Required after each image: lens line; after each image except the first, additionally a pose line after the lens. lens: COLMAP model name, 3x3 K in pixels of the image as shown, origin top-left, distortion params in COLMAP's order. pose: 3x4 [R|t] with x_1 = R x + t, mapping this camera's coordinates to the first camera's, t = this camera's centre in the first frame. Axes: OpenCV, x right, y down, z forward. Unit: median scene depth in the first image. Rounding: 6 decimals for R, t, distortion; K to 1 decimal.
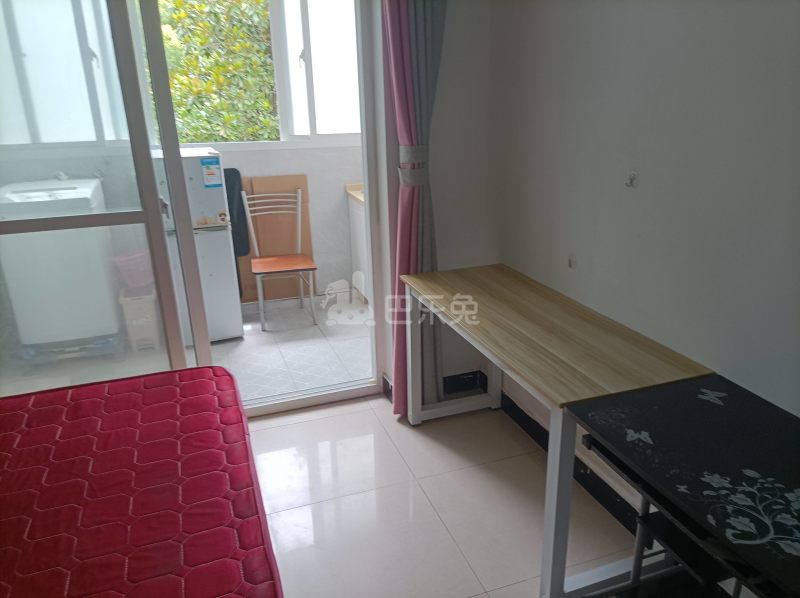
lens RADIAL K [[595.4, 0, 397.3], [0, 595.4, 301.2], [0, 0, 1]] dist [0.101337, -0.140026]
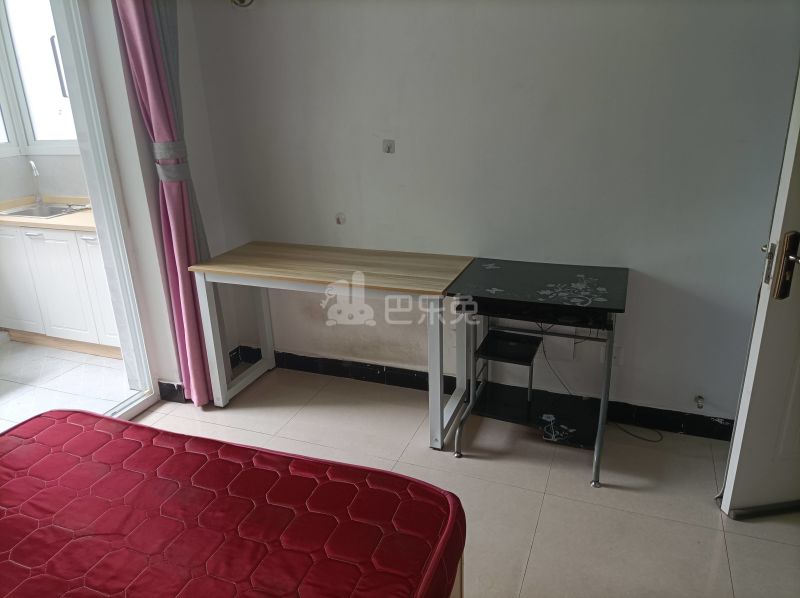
lens RADIAL K [[595.4, 0, 397.3], [0, 595.4, 301.2], [0, 0, 1]] dist [0.101337, -0.140026]
pose [[0.656025, -0.260336, 0.708418, -0.386303], [0.272521, 0.957009, 0.099324, 0.006399], [-0.703821, 0.127900, 0.698769, 0.017384]]
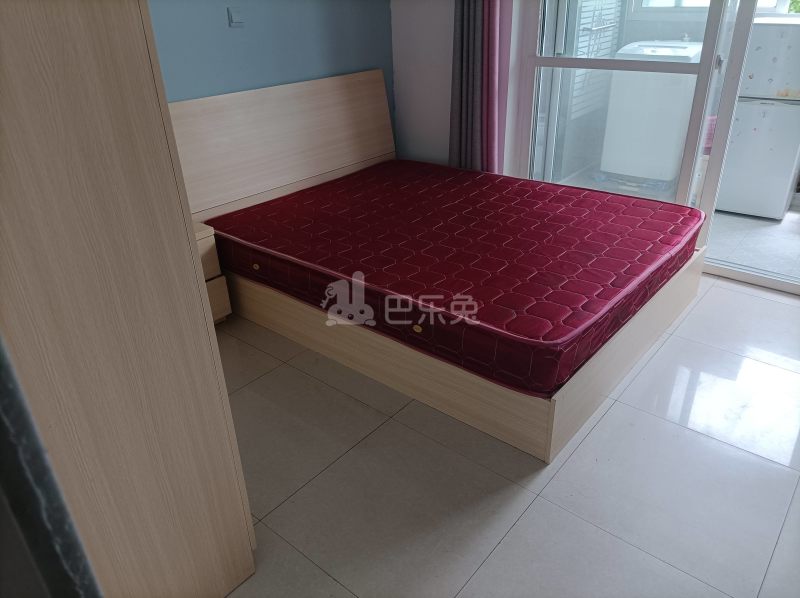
lens RADIAL K [[595.4, 0, 397.3], [0, 595.4, 301.2], [0, 0, 1]] dist [0.101337, -0.140026]
pose [[0.506038, 0.399632, -0.764343, 0.257086], [-0.263892, 0.915423, 0.303911, 0.048390], [0.821150, 0.047914, 0.568698, -0.083122]]
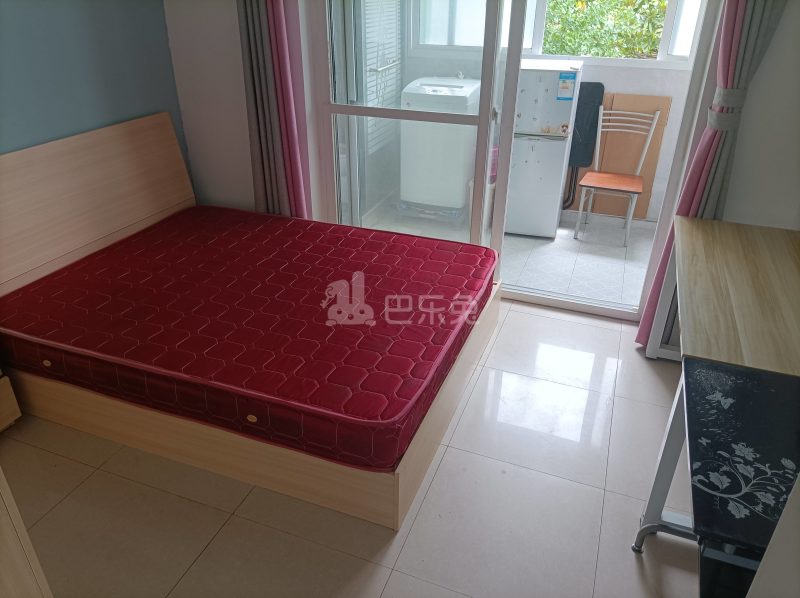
lens RADIAL K [[591.2, 0, 396.3], [0, 591.2, 300.7], [0, 0, 1]] dist [0.112306, -0.172465]
pose [[0.756891, 0.329915, -0.564156, 0.207735], [-0.236530, 0.942996, 0.234122, -0.024983], [0.609237, -0.043764, 0.791779, -0.086875]]
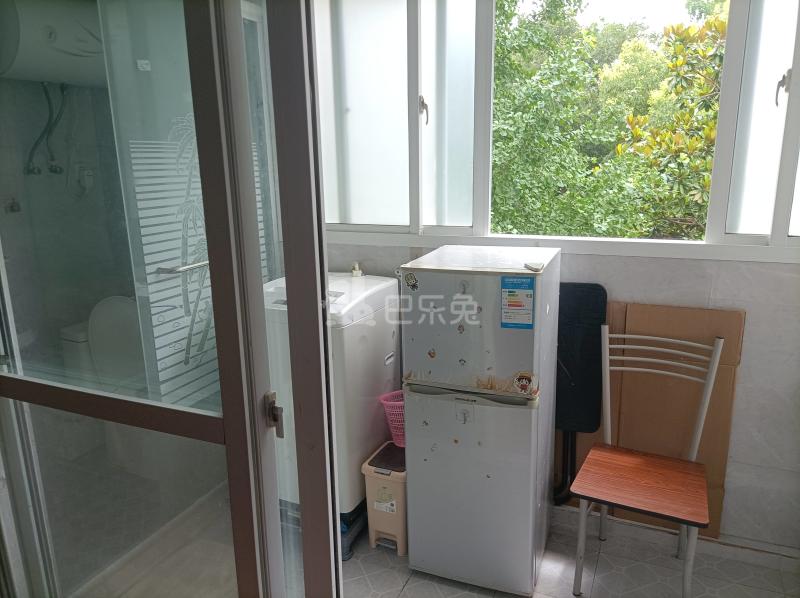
lens RADIAL K [[591.2, 0, 396.3], [0, 591.2, 300.7], [0, 0, 1]] dist [0.112306, -0.172465]
pose [[0.712252, 0.165508, -0.682132, -0.021272], [-0.223249, 0.974756, 0.003402, -0.188755], [0.665475, 0.149862, 0.731221, 0.526815]]
